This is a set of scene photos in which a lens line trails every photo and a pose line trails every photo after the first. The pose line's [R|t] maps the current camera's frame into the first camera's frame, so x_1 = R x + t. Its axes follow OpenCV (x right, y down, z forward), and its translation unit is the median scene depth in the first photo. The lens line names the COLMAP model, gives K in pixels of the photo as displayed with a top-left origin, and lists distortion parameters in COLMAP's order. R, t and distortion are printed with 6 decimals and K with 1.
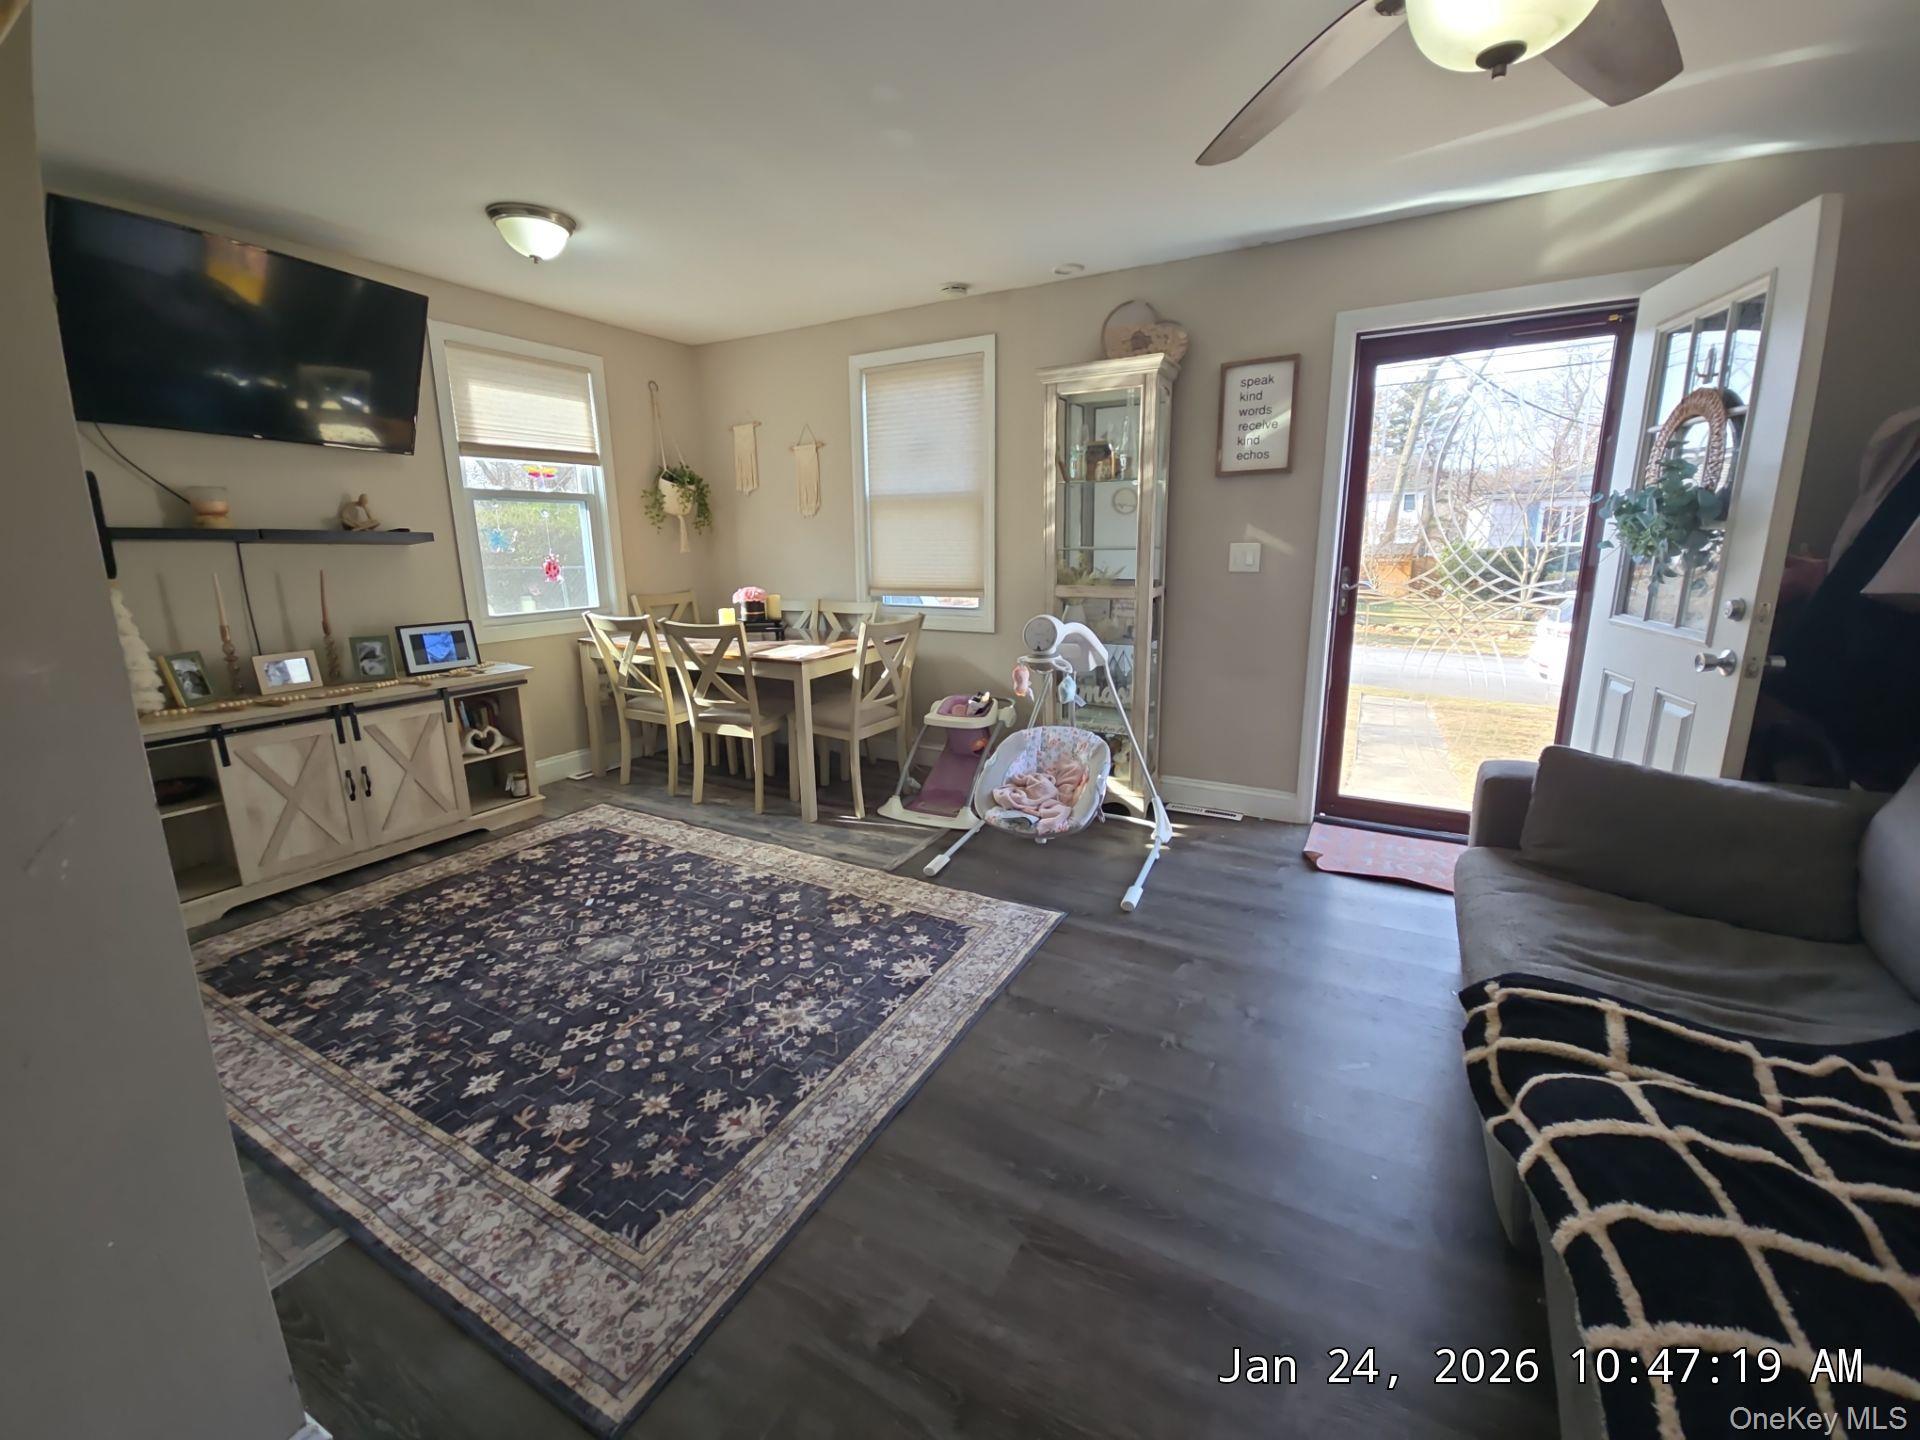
lens RADIAL K [[781.5, 0, 950.0], [0, 781.5, 714.0], [0, 0, 1]] dist [0.019701, -0.009760]
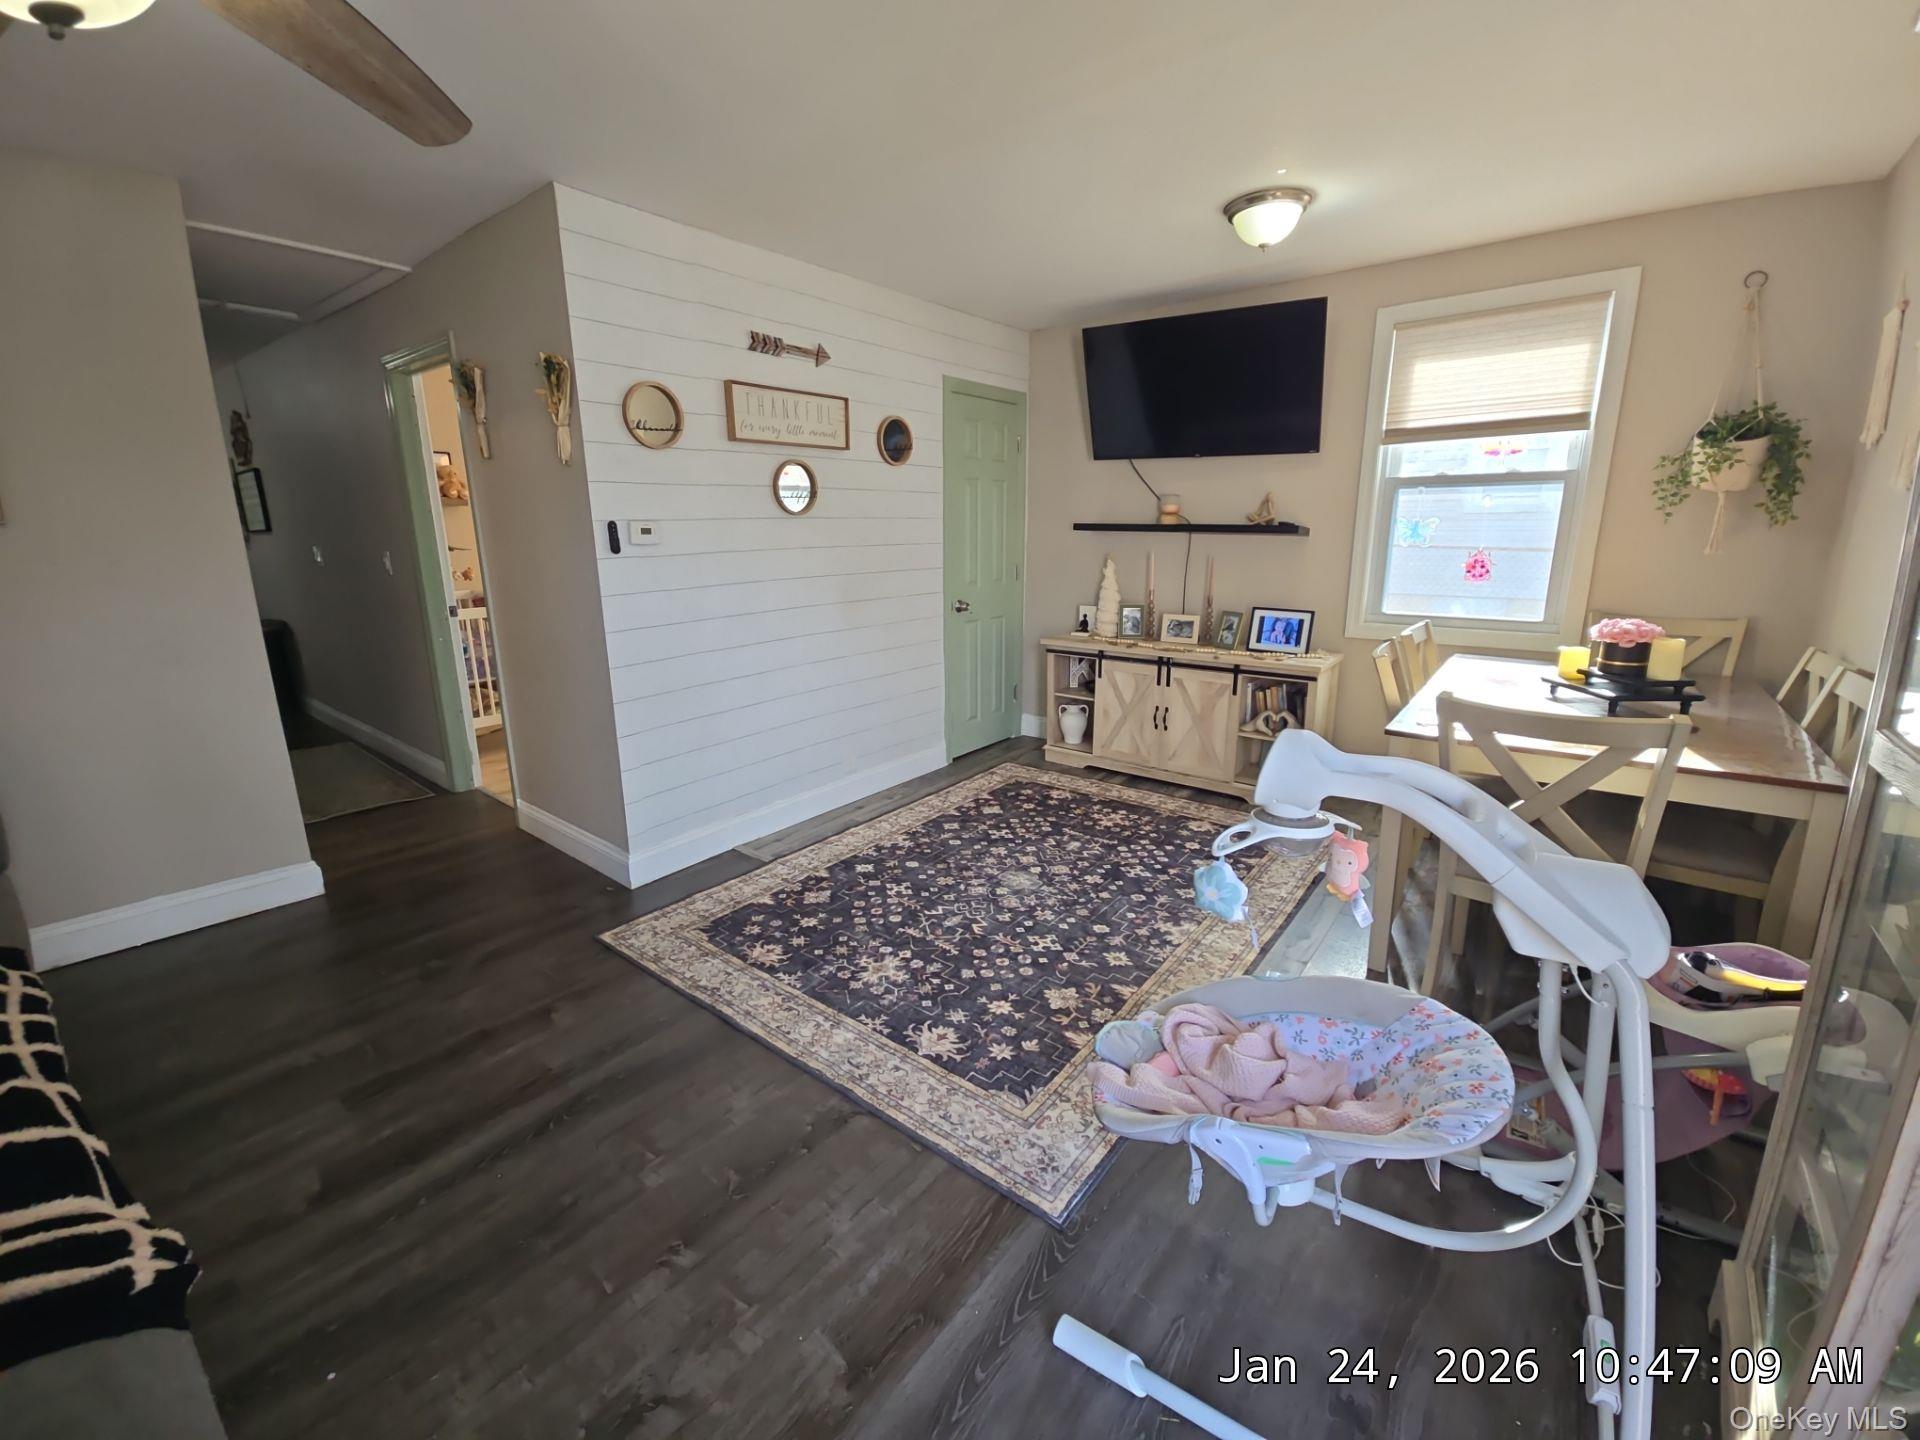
lens RADIAL K [[781.5, 0, 955.8], [0, 781.5, 699.8], [0, 0, 1]] dist [0.019701, -0.009760]
pose [[-0.161987, 0.226460, -0.960456, 0.625748], [-0.208293, 0.943534, 0.257600, -0.233720], [0.964559, 0.241784, -0.105671, 0.912205]]
